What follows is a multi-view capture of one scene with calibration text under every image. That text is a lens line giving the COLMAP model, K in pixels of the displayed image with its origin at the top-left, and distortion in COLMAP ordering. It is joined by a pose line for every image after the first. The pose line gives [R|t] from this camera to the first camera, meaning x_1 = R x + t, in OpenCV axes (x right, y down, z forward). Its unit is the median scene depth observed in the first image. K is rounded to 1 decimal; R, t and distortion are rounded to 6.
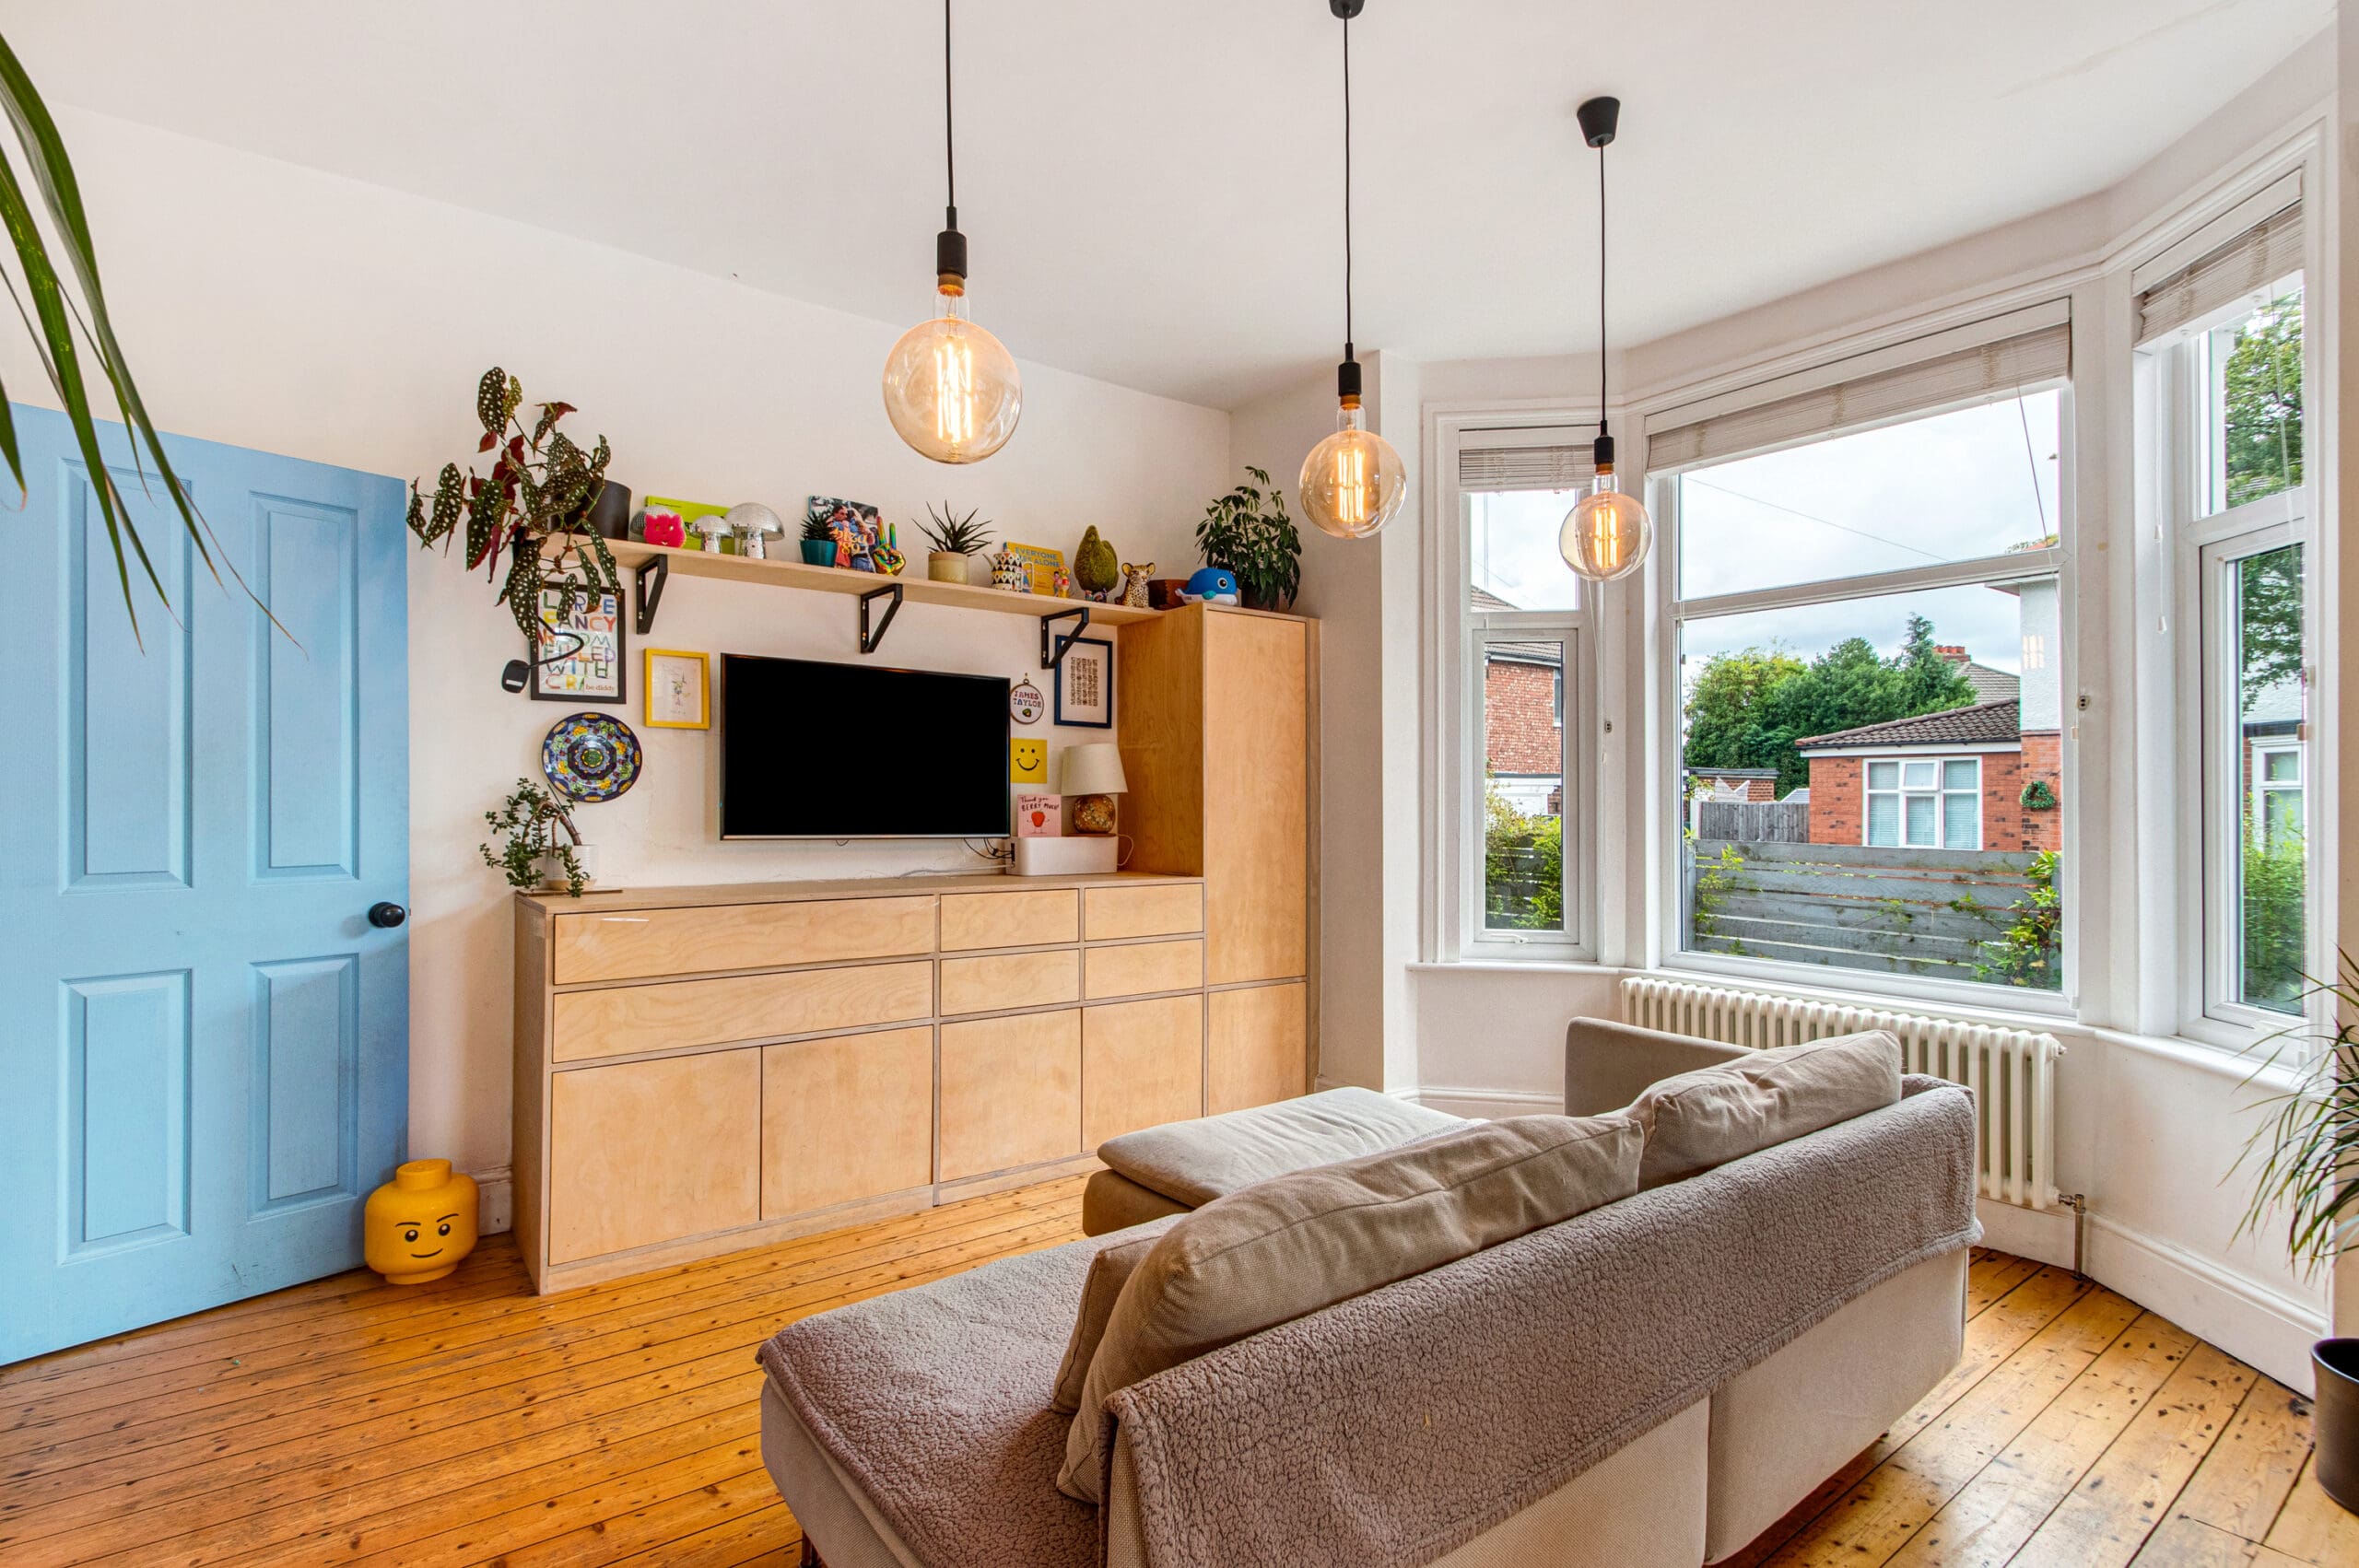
lens RADIAL K [[1137.7, 0, 1220.9], [0, 1137.7, 783.4], [0, 0, 1]] dist [0.001922, -0.000056]
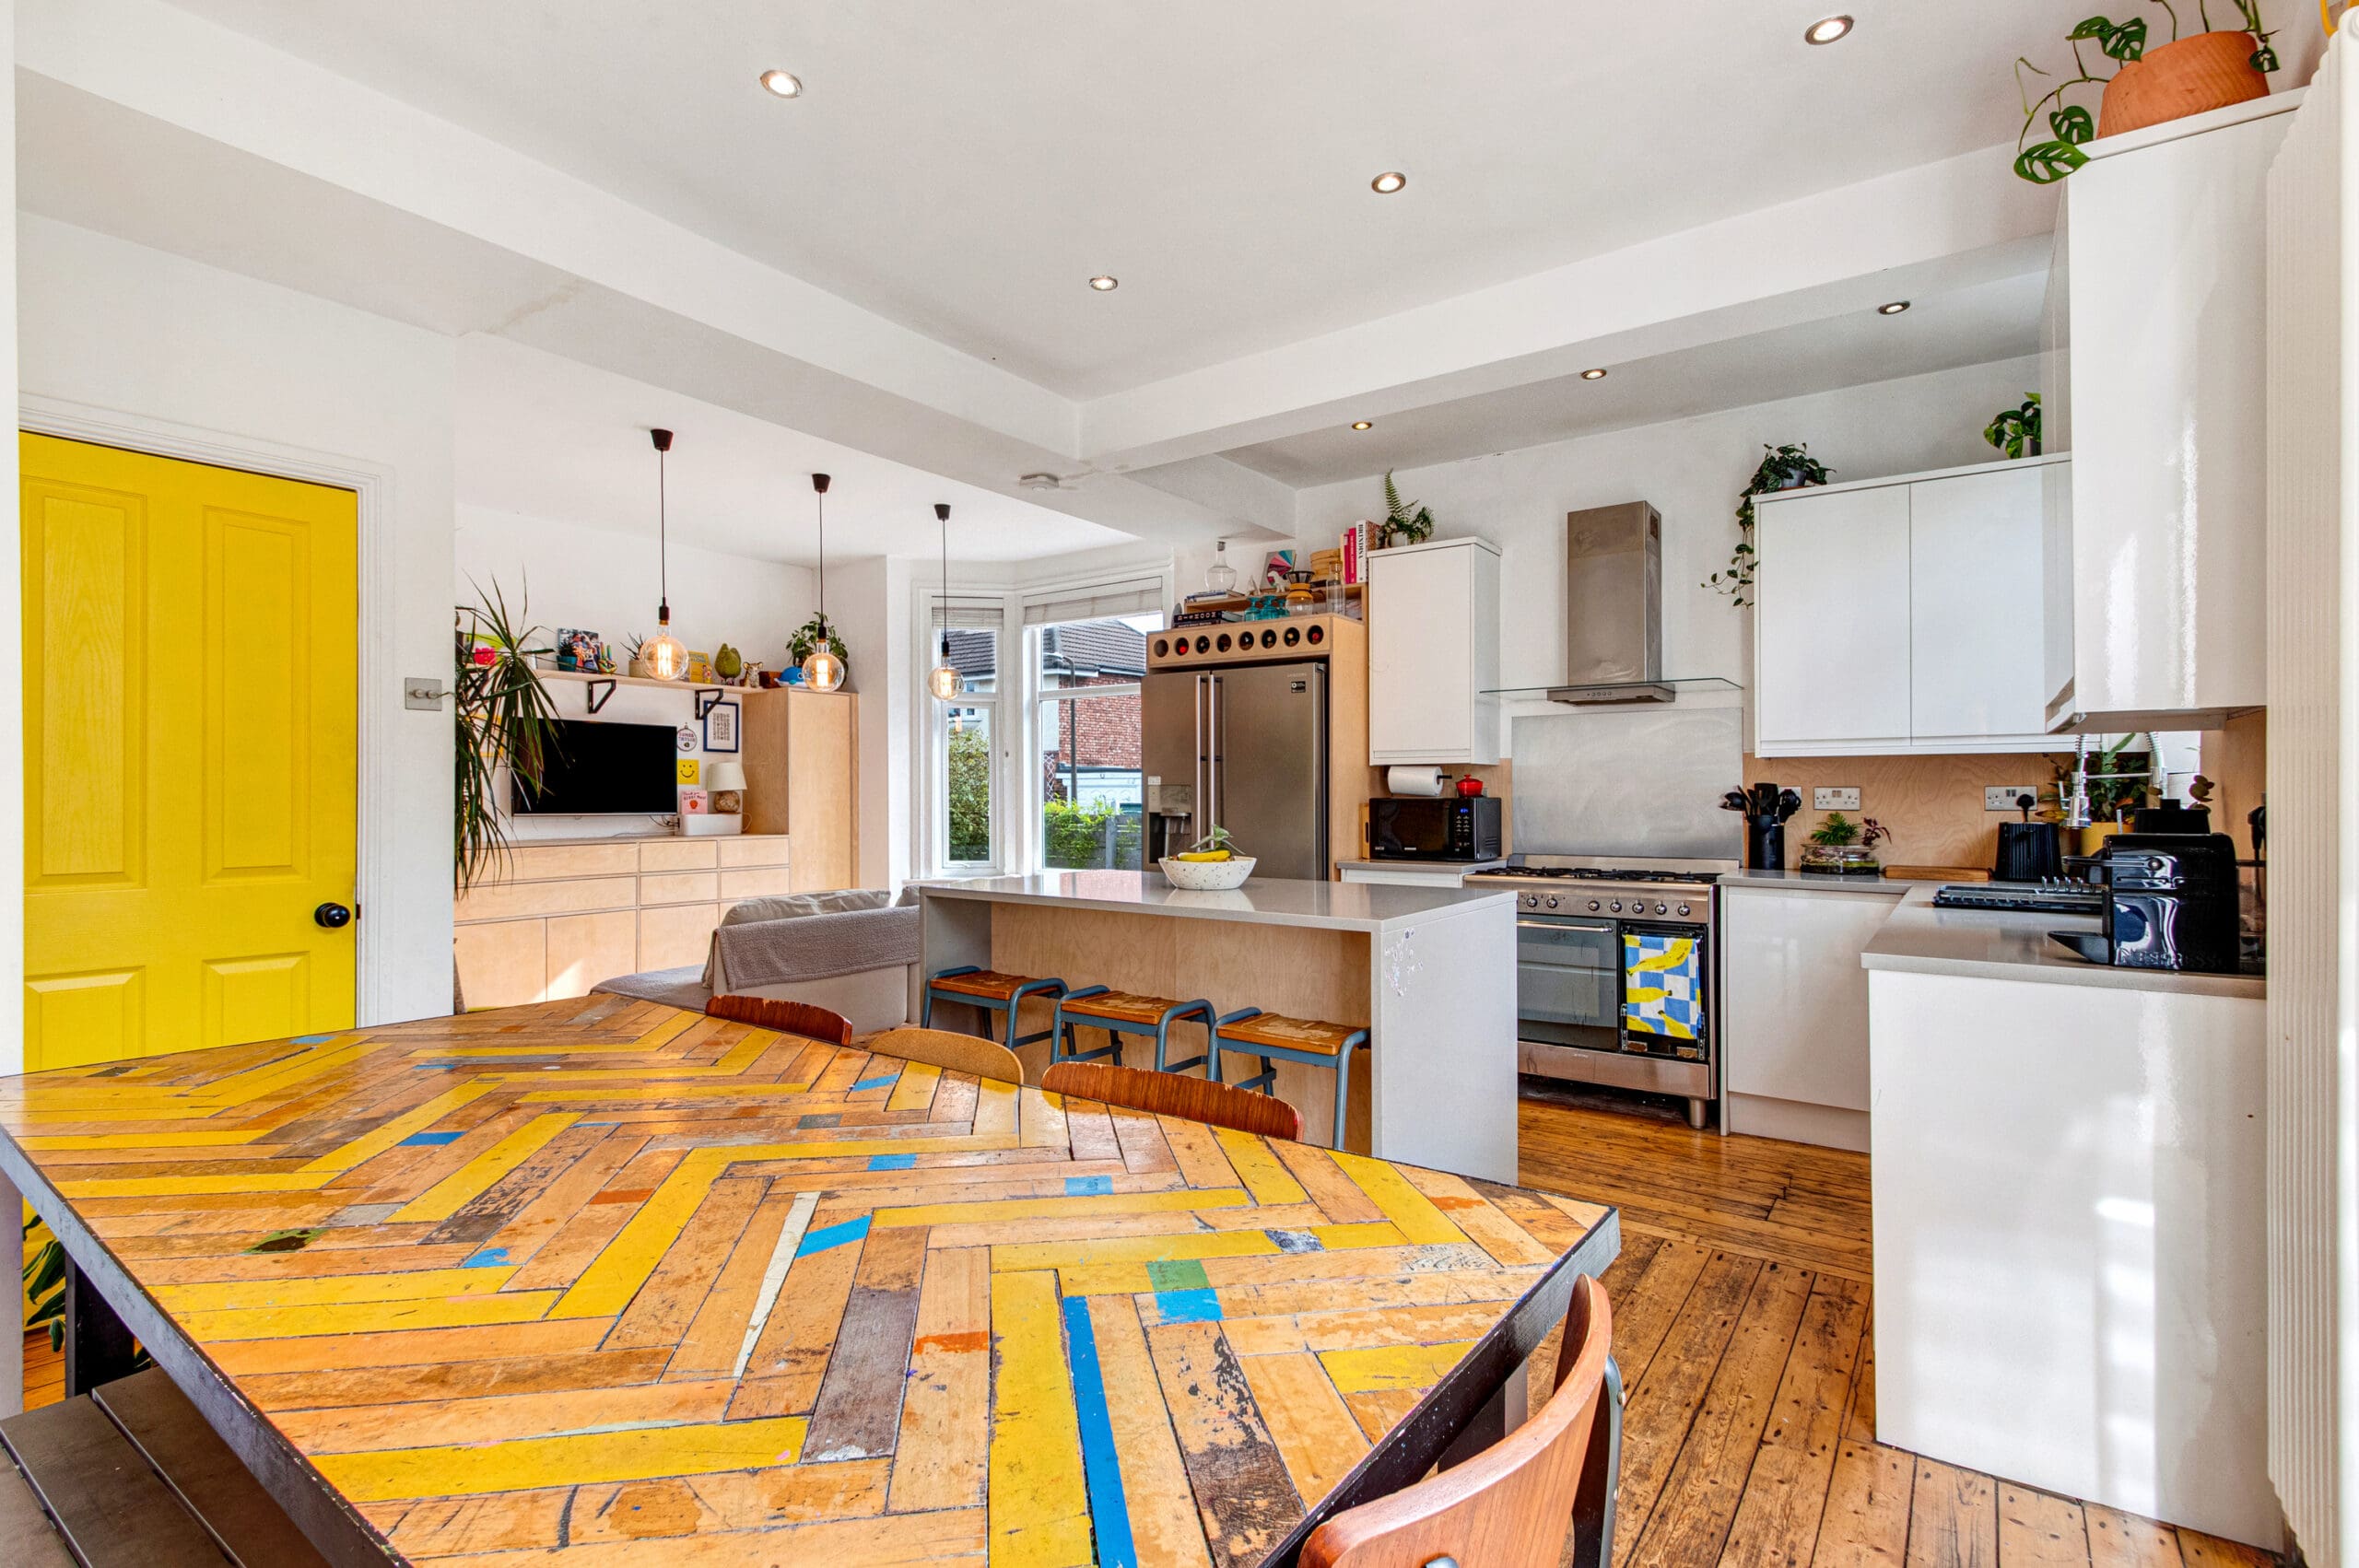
lens RADIAL K [[1105.0, 0, 1179.5], [0, 1105.0, 784.0], [0, 0, 1]] dist [-0.003993, -0.000425]
pose [[0.966947, -0.002569, 0.254963, 0.163267], [0.000075, 0.999952, 0.009791, -0.021512], [-0.254976, -0.009448, 0.966901, -1.054659]]
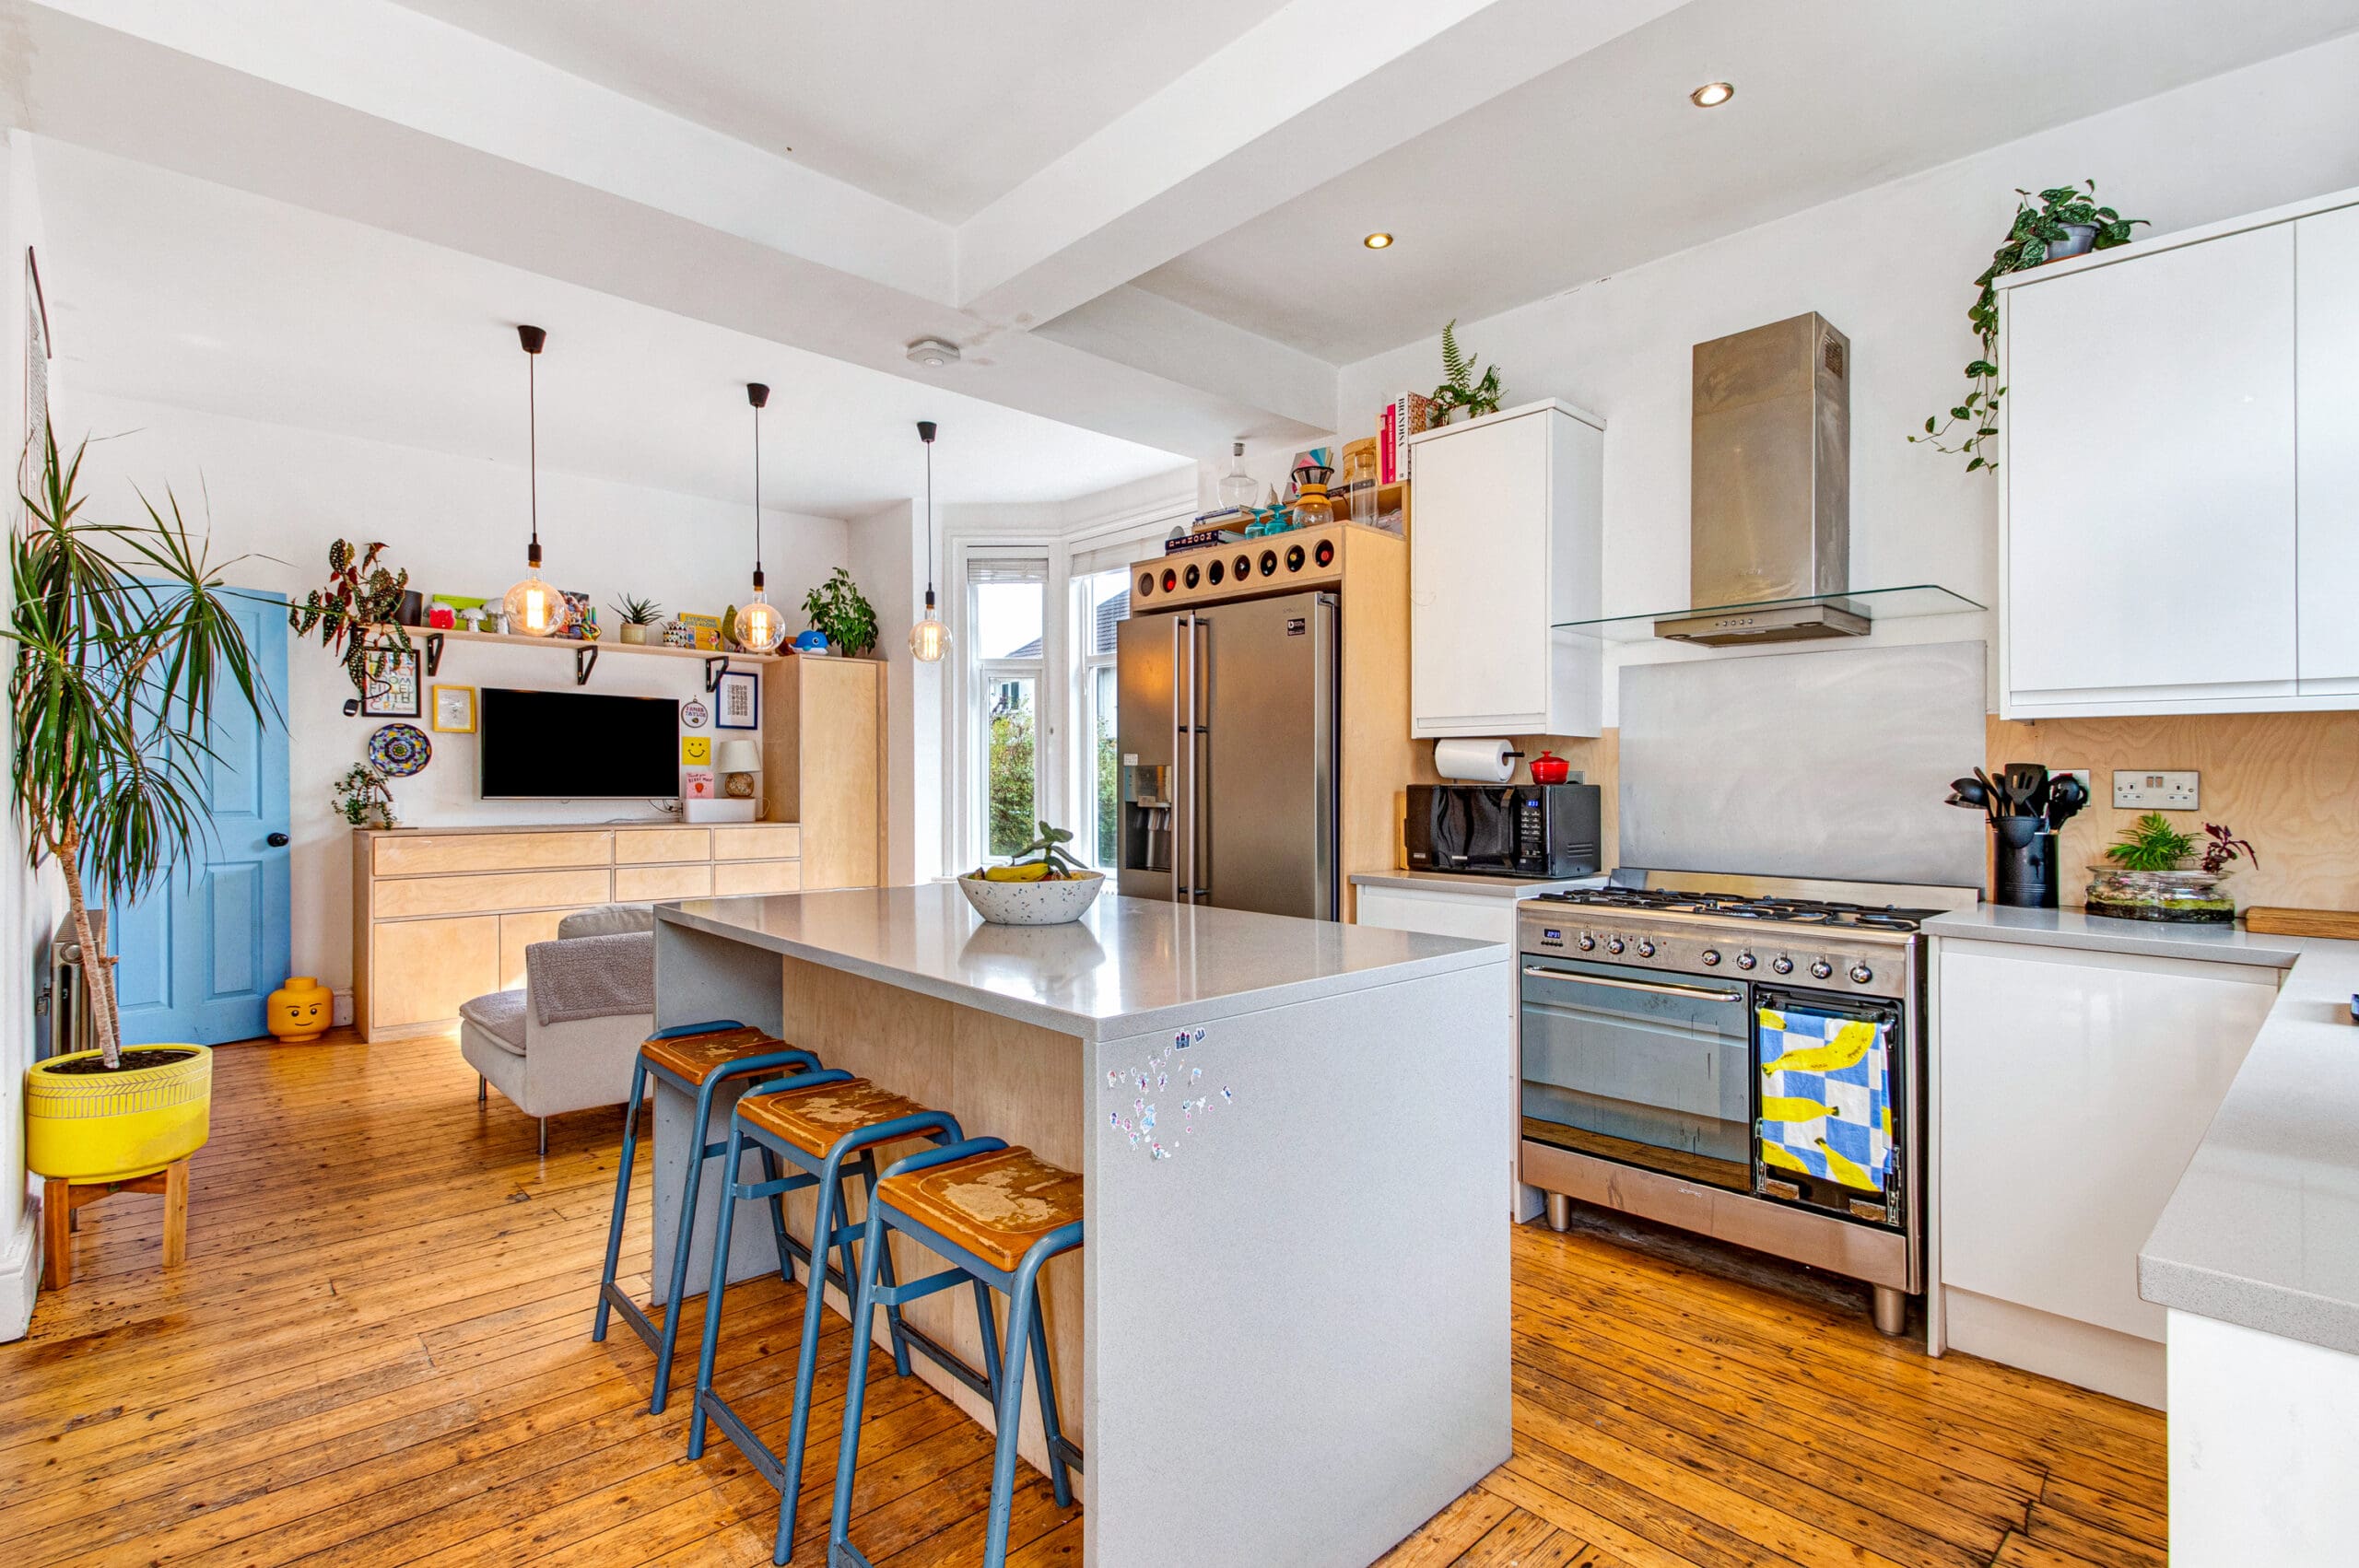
lens RADIAL K [[1137.9, 0, 1194.0], [0, 1137.9, 773.4], [0, 0, 1]] dist [0.023145, -0.026176]
pose [[0.997257, 0.001772, 0.074002, 0.487096], [-0.002674, 0.999923, 0.012093, -0.011569], [-0.073975, -0.012258, 0.997185, -0.764573]]
